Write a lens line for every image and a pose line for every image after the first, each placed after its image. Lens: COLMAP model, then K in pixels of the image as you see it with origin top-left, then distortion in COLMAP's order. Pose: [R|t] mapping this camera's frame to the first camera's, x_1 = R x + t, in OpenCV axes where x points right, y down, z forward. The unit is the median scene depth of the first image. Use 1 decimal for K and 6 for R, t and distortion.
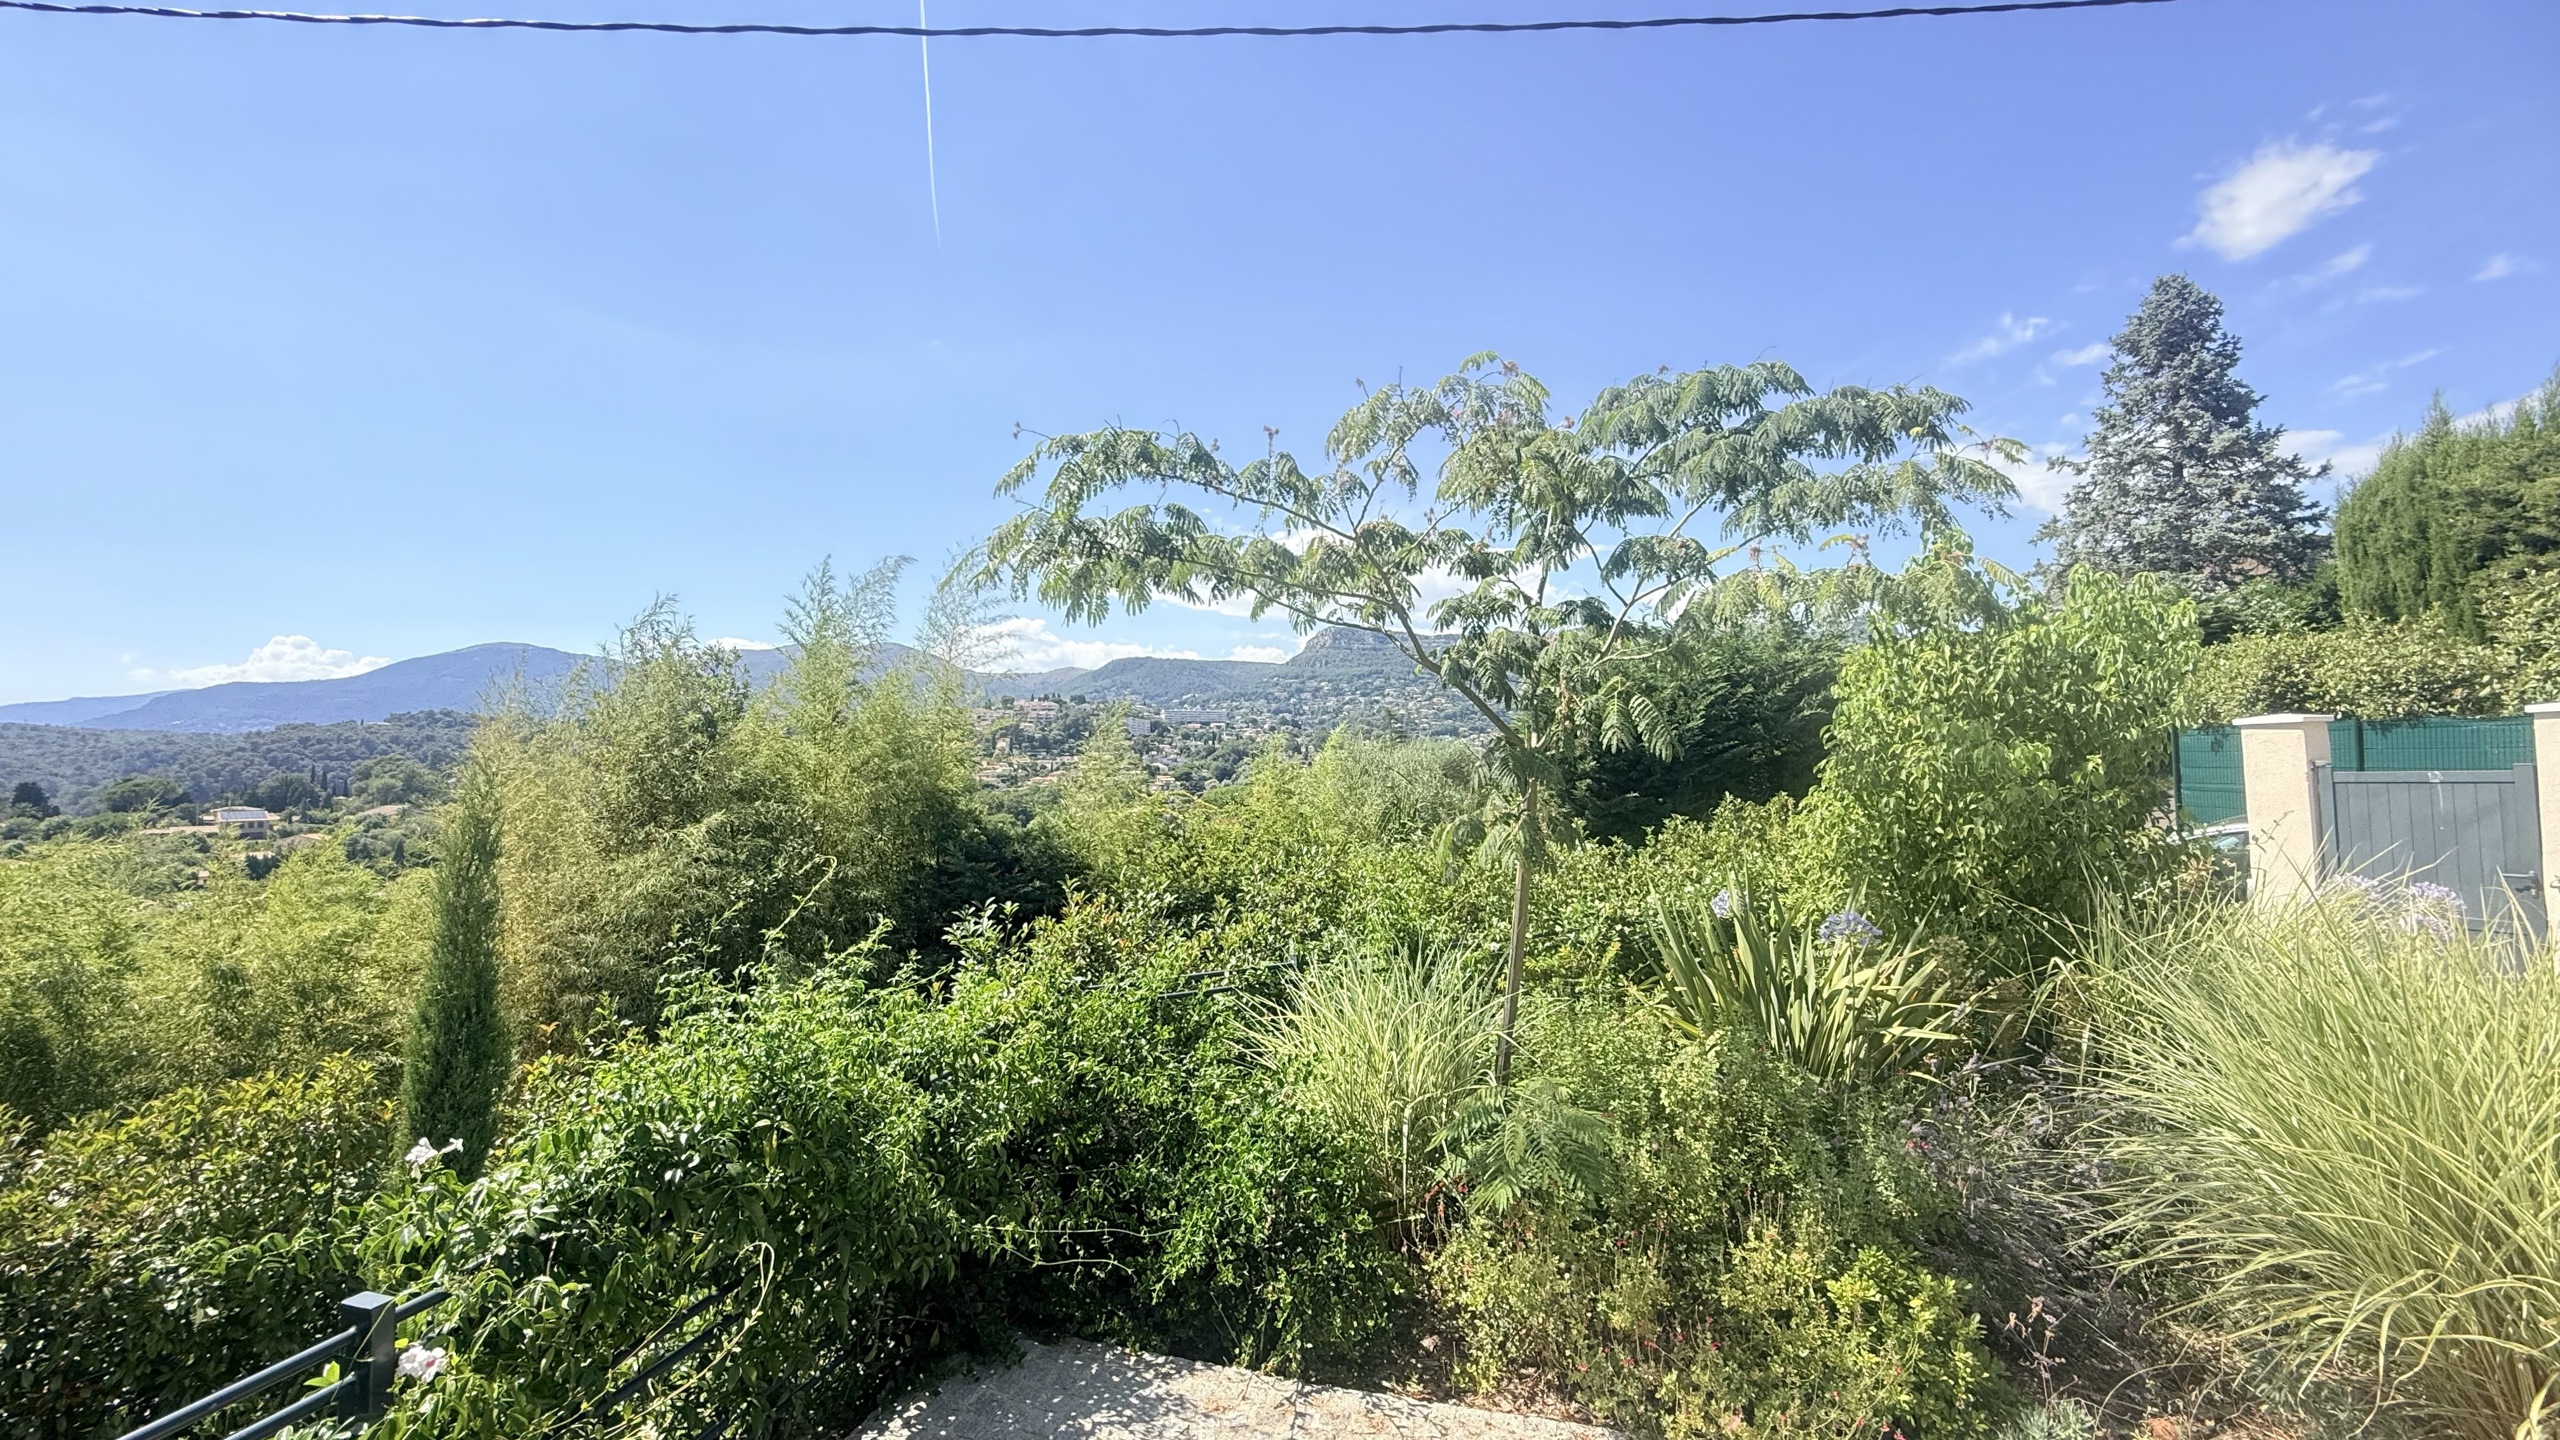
lens RADIAL K [[1020.1, 0, 1273.1], [0, 1020.1, 726.0], [0, 0, 1]] dist [0.000159, 0.000312]
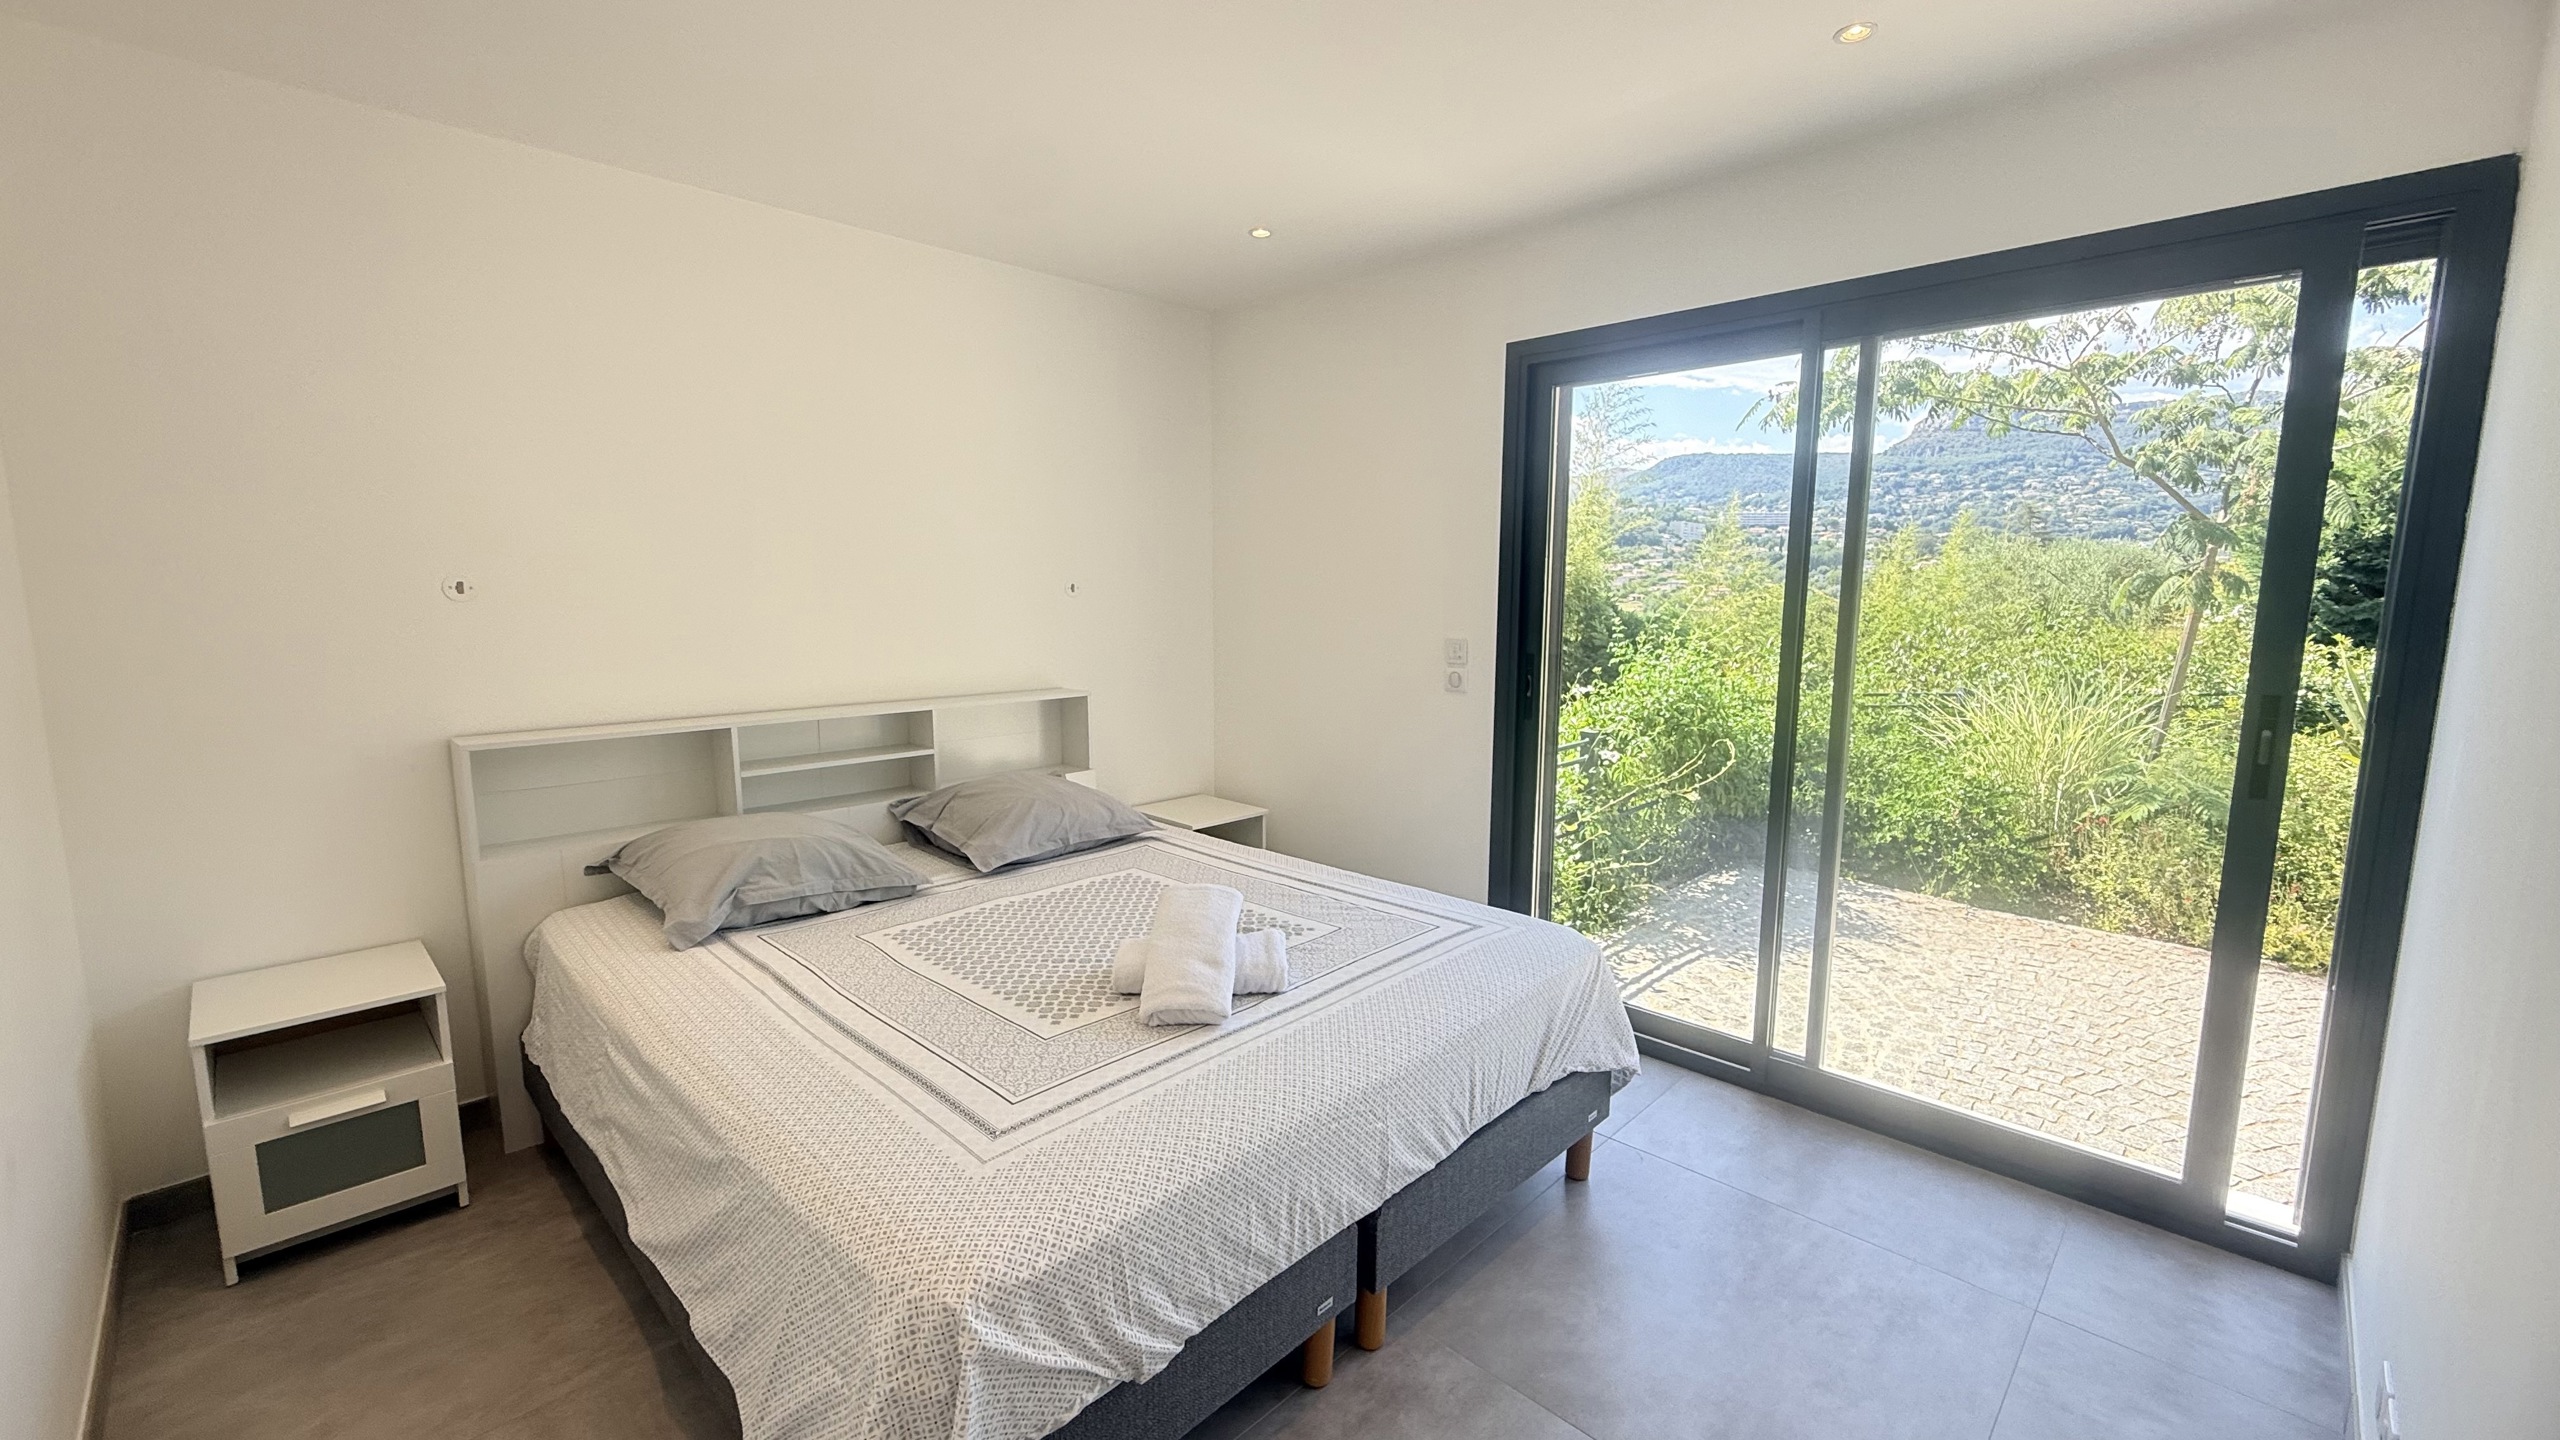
lens RADIAL K [[1019.3, 0, 1273.1], [0, 1019.3, 726.5], [0, 0, 1]] dist [0.002204, -0.000350]
pose [[0.871175, 0.081531, -0.484157, -0.115929], [0.010359, 0.982844, 0.184149, 0.019604], [0.490864, -0.165441, 0.855384, -0.607914]]
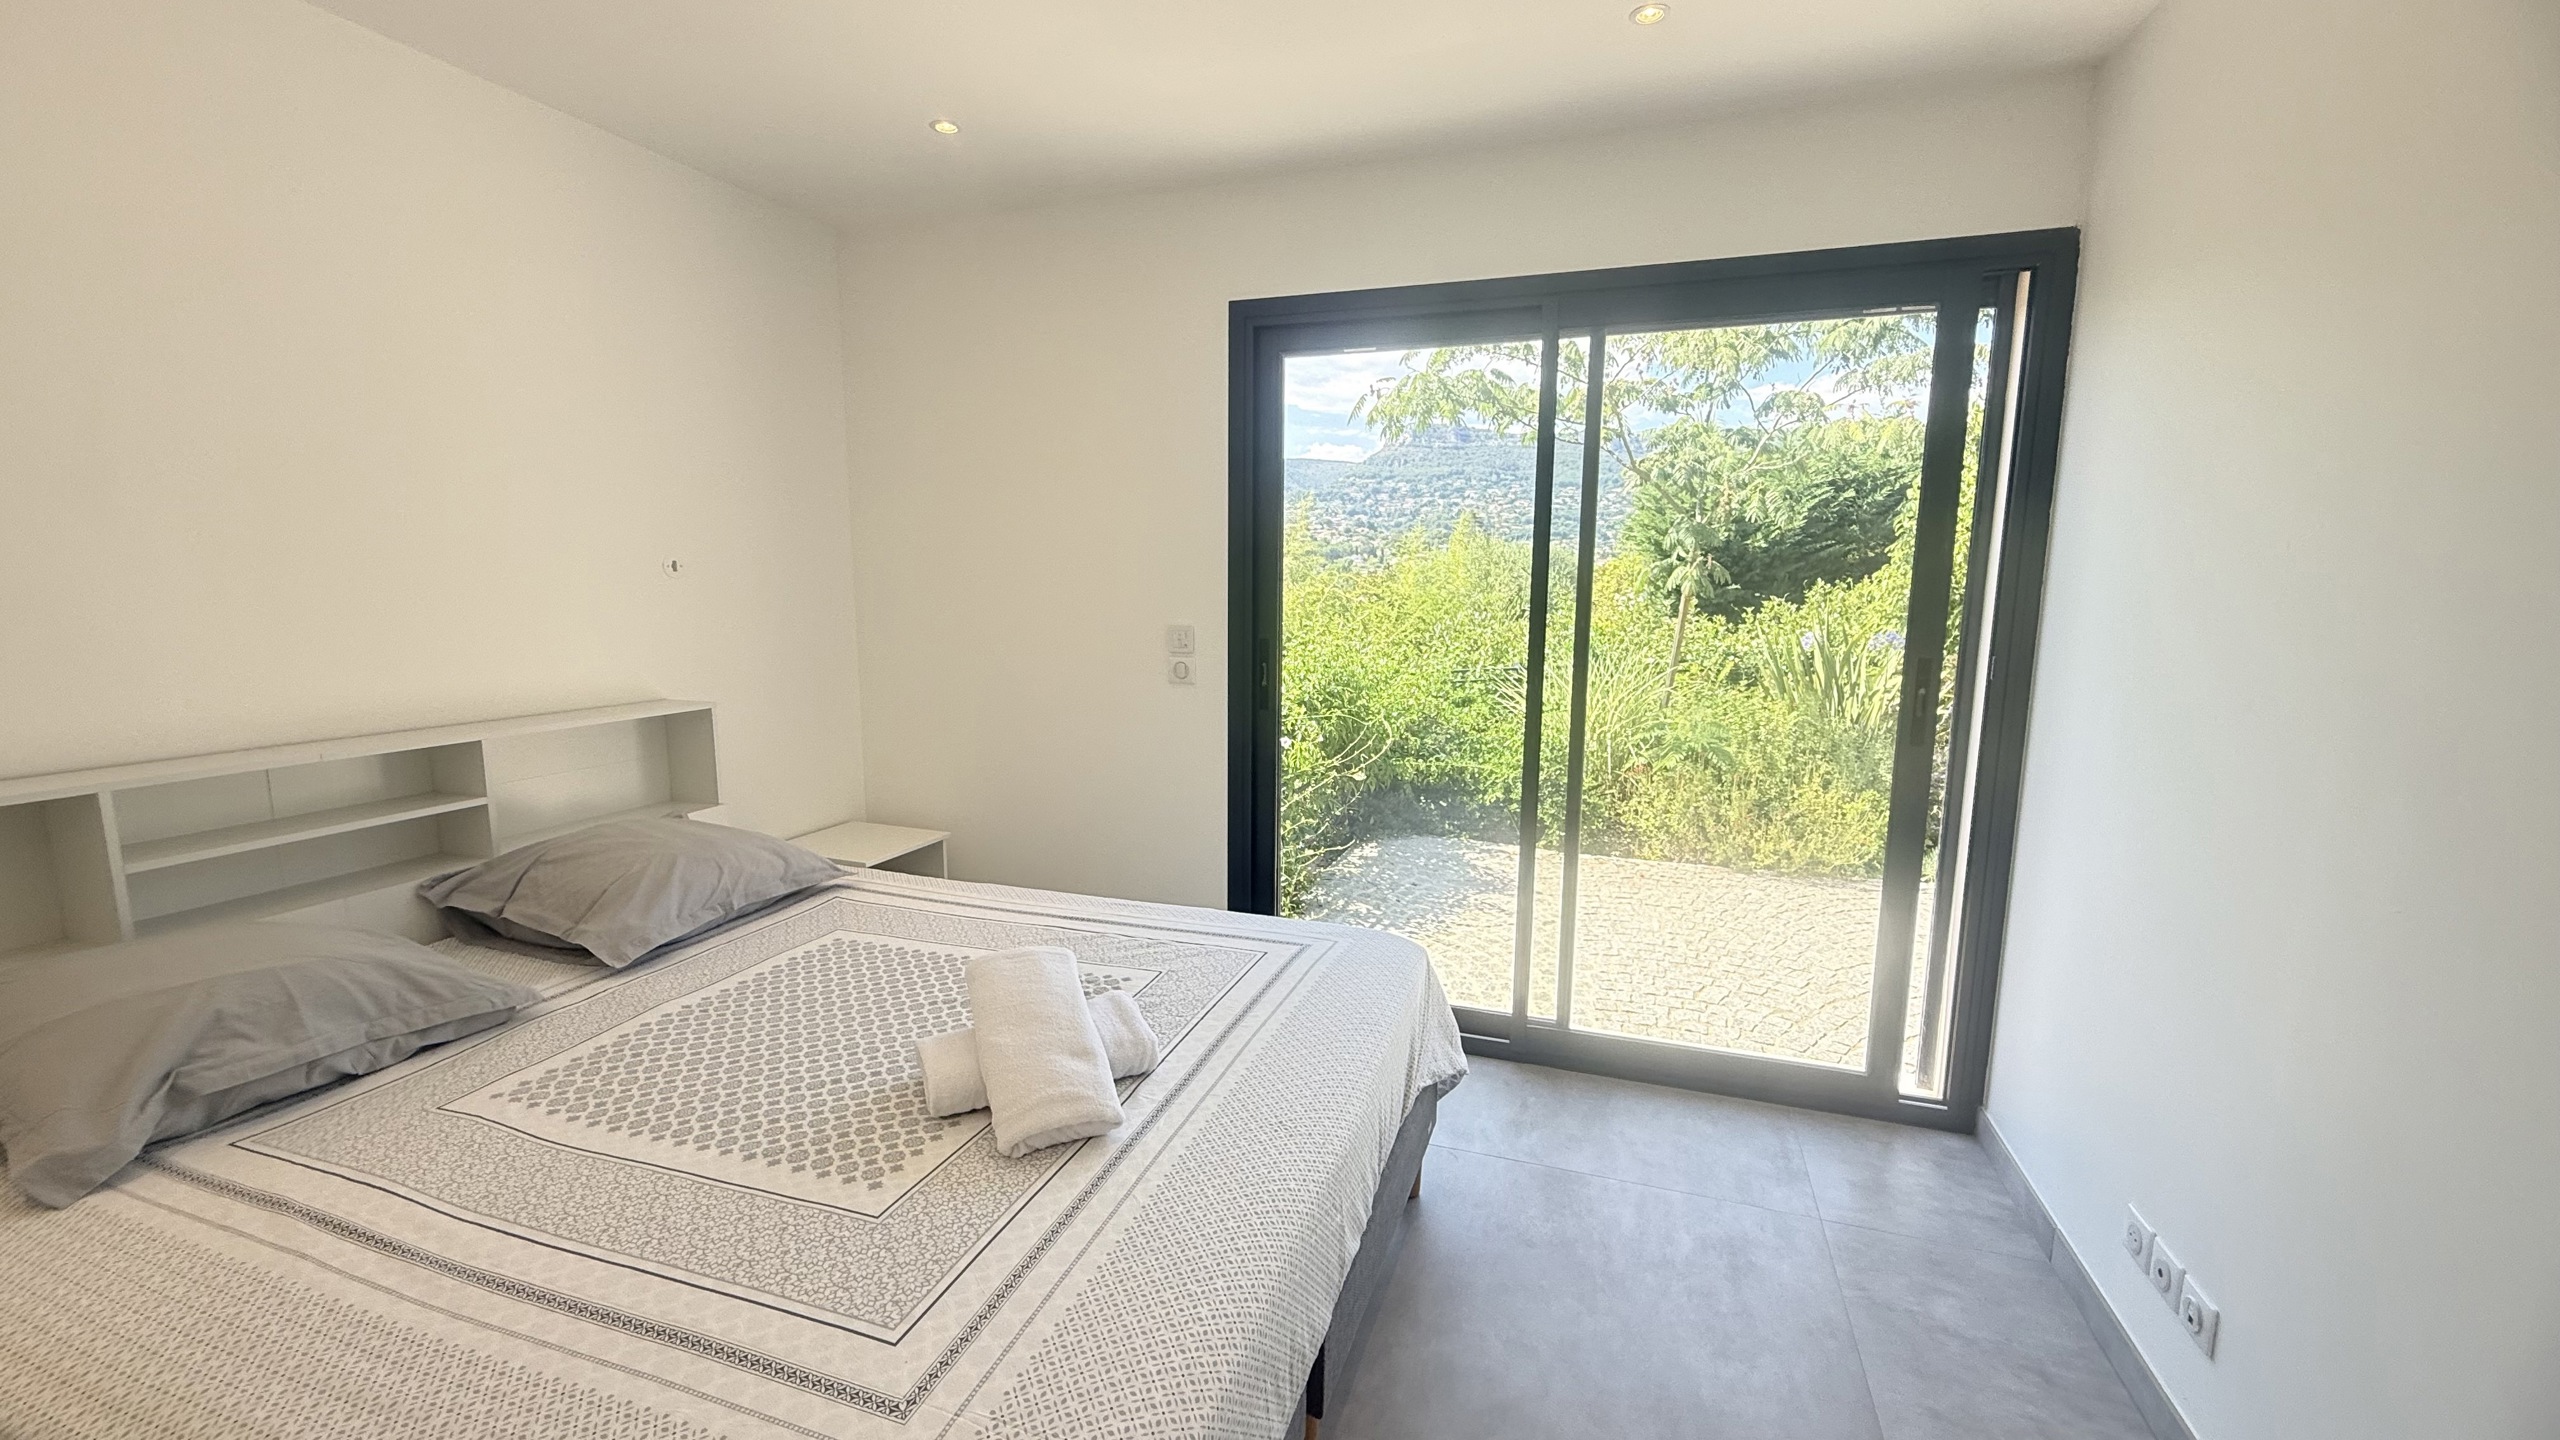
lens RADIAL K [[1020.1, 0, 1273.1], [0, 1020.1, 726.0], [0, 0, 1]] dist [0.000159, 0.000312]
pose [[0.997291, 0.029521, -0.067381, -0.245750], [-0.016102, 0.981336, 0.191624, 0.029515], [0.071780, -0.190020, 0.979153, -0.567621]]
